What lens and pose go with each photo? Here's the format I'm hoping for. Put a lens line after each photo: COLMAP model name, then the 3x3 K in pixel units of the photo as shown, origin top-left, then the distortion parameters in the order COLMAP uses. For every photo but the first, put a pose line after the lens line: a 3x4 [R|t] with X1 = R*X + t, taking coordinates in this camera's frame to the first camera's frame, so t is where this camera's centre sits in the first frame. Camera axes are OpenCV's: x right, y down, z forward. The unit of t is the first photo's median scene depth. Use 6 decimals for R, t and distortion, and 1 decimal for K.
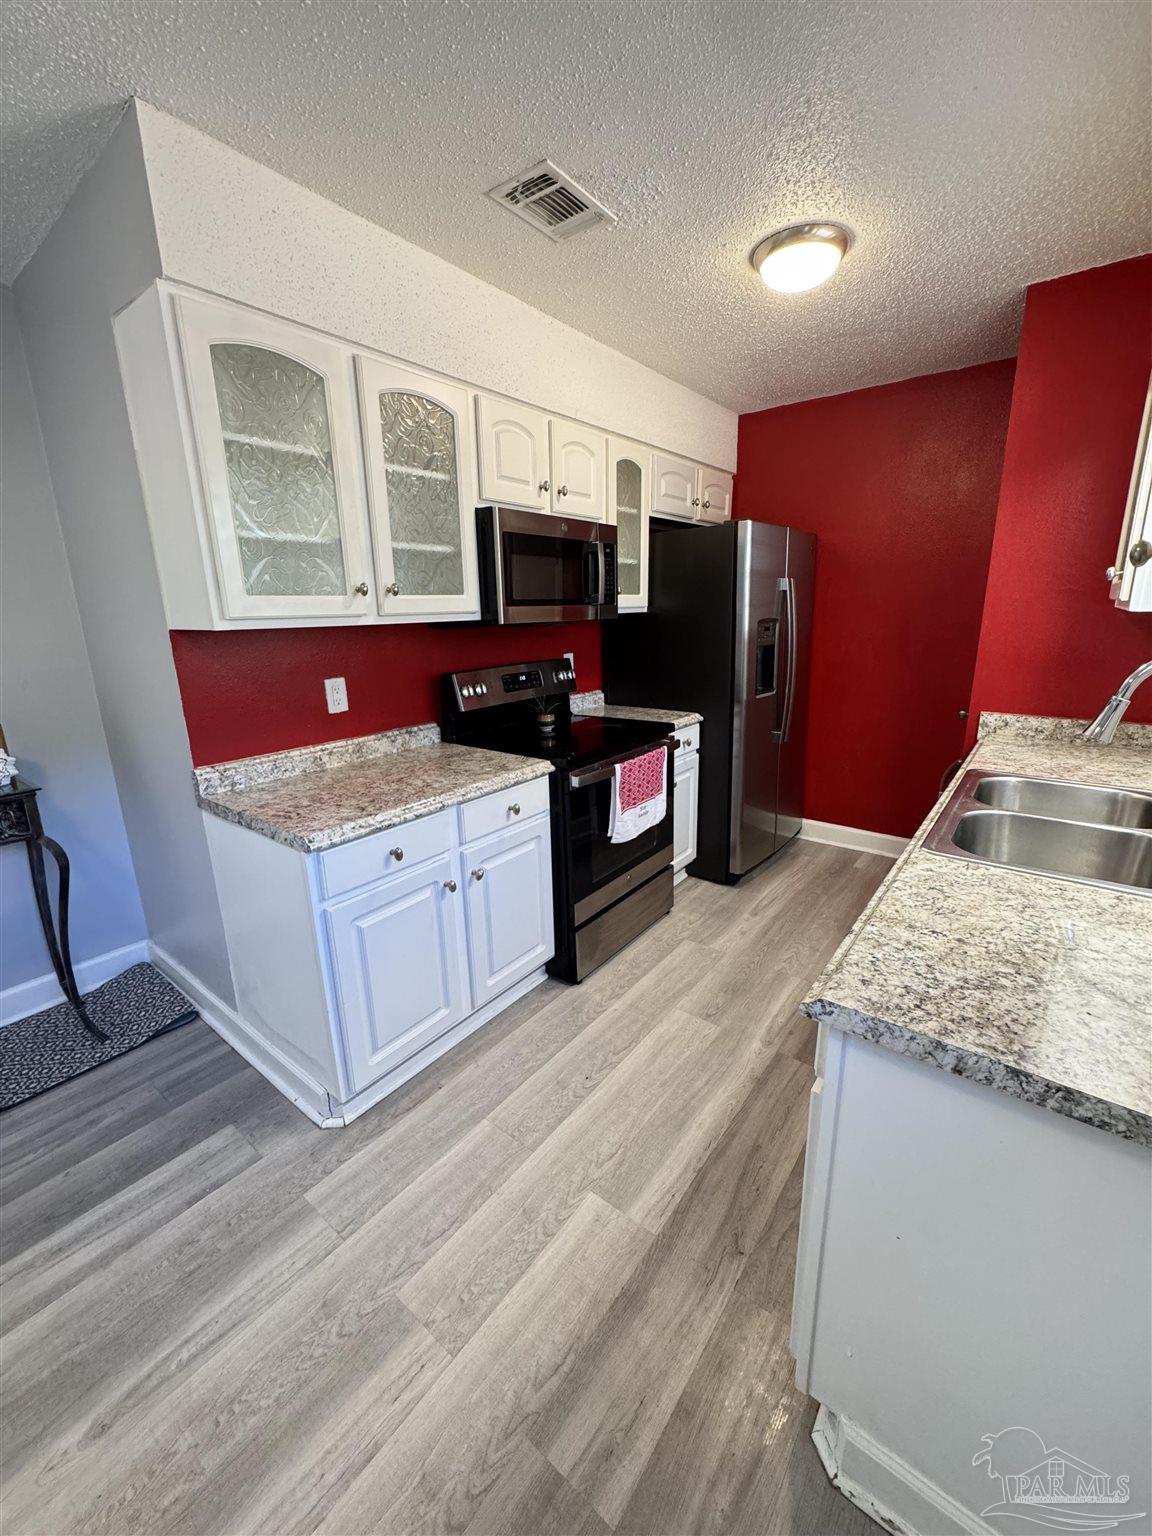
lens RADIAL K [[611.6, 0, 577.6], [0, 611.6, 766.1], [0, 0, 1]] dist [-0.001291, -0.000086]
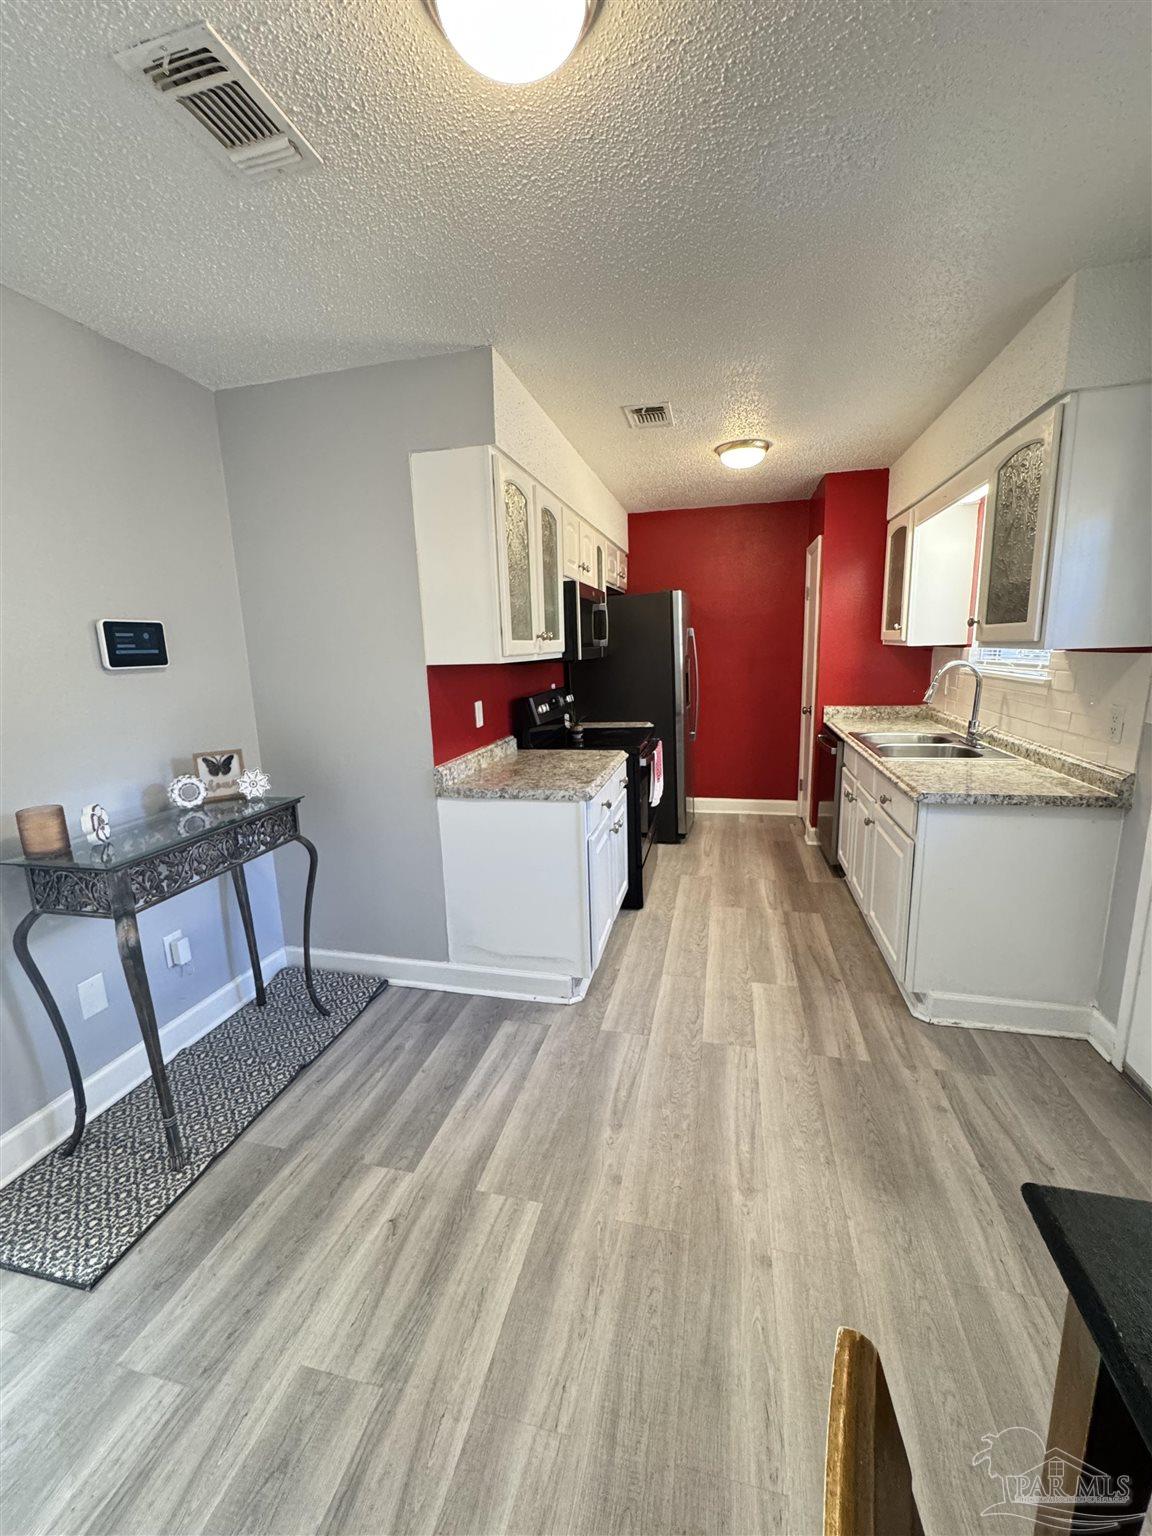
lens RADIAL K [[614.1, 0, 575.0], [0, 614.1, 764.9], [0, 0, 1]] dist [-0.001287, 0.000072]
pose [[0.910492, -0.087785, 0.404101, -0.847883], [0.117503, 0.991849, -0.049285, 0.095957], [-0.396481, 0.092357, 0.913385, -0.338166]]
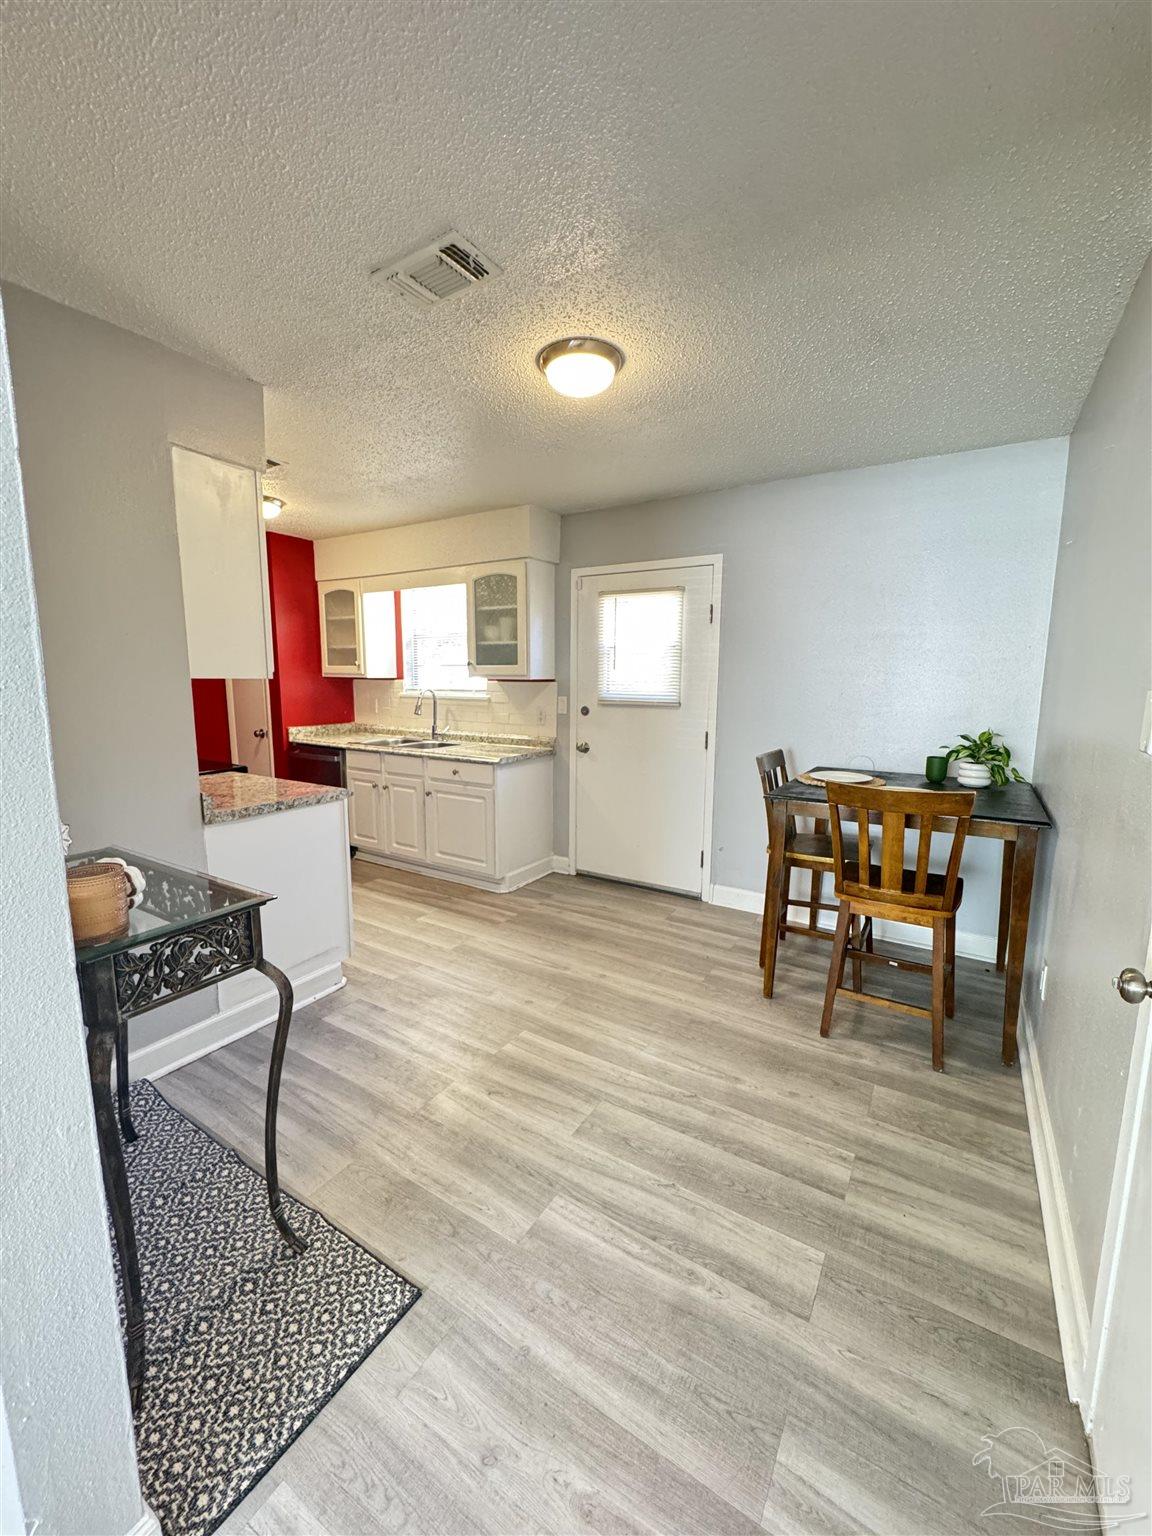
lens RADIAL K [[612.2, 0, 577.6], [0, 612.2, 764.6], [0, 0, 1]] dist [-0.003858, -0.000128]
pose [[-0.105426, -0.122961, 0.986796, -1.792475], [0.243854, 0.958831, 0.145529, -0.041197], [-0.964065, 0.255977, -0.071101, 0.340830]]
